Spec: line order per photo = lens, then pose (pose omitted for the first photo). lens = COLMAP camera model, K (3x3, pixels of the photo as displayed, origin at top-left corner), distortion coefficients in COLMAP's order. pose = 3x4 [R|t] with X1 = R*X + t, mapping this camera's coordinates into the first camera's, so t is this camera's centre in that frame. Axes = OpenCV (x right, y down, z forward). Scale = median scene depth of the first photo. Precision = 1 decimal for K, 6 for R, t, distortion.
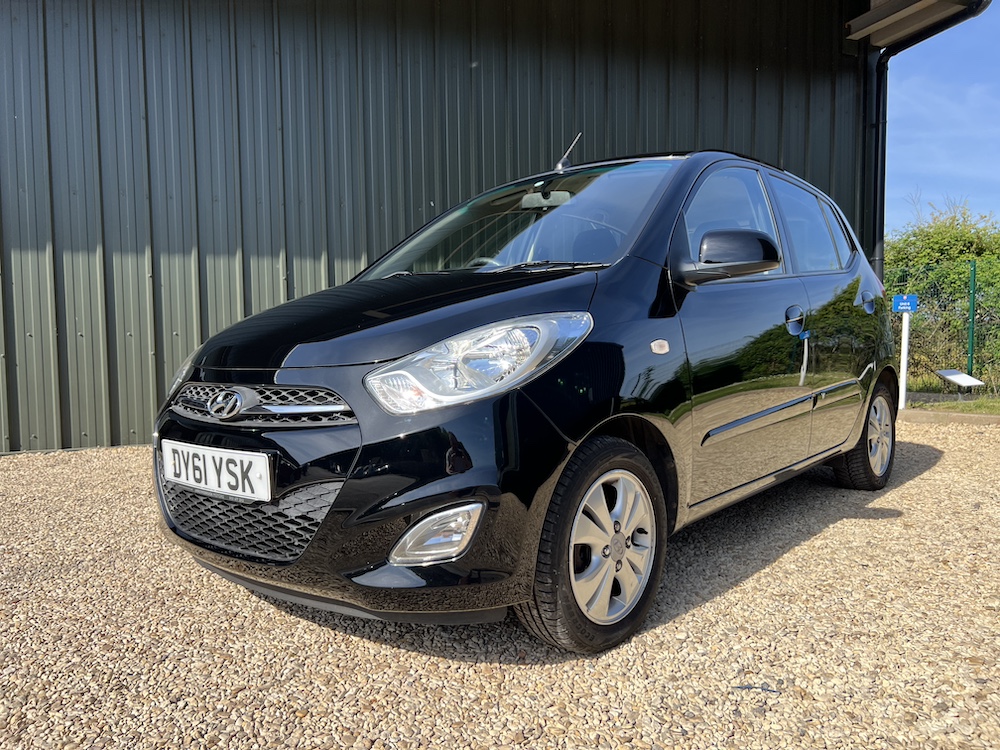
lens RADIAL K [[759.9, 0, 497.4], [0, 759.9, 381.4], [0, 0, 1]] dist [0.047812, -0.057538]
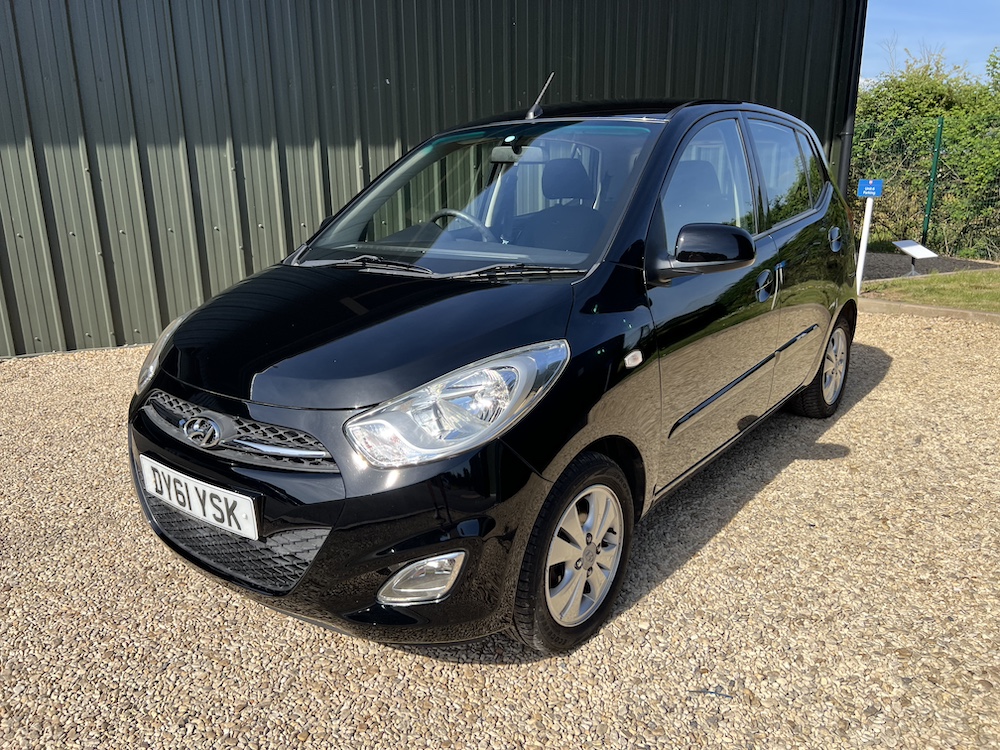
lens RADIAL K [[759.9, 0, 495.9], [0, 759.9, 382.6], [0, 0, 1]] dist [0.047812, -0.057538]
pose [[0.998569, -0.014723, 0.051418, -0.023753], [0.003487, 0.977239, 0.212114, -0.247483], [-0.053371, -0.211631, 0.975891, 0.016987]]
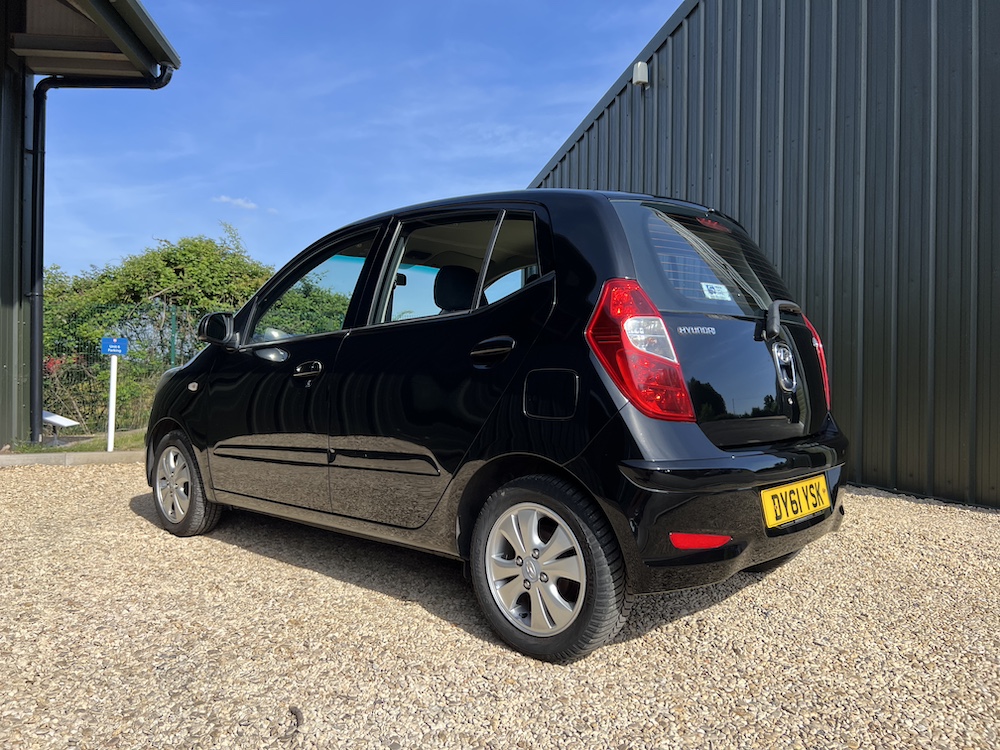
lens RADIAL K [[759.9, 0, 494.1], [0, 759.9, 378.9], [0, 0, 1]] dist [0.047812, -0.057538]
pose [[0.229012, 0.014975, 0.973309, -1.211040], [0.033773, 0.999157, -0.023319, -0.066238], [-0.972838, 0.038212, 0.228313, 1.034798]]
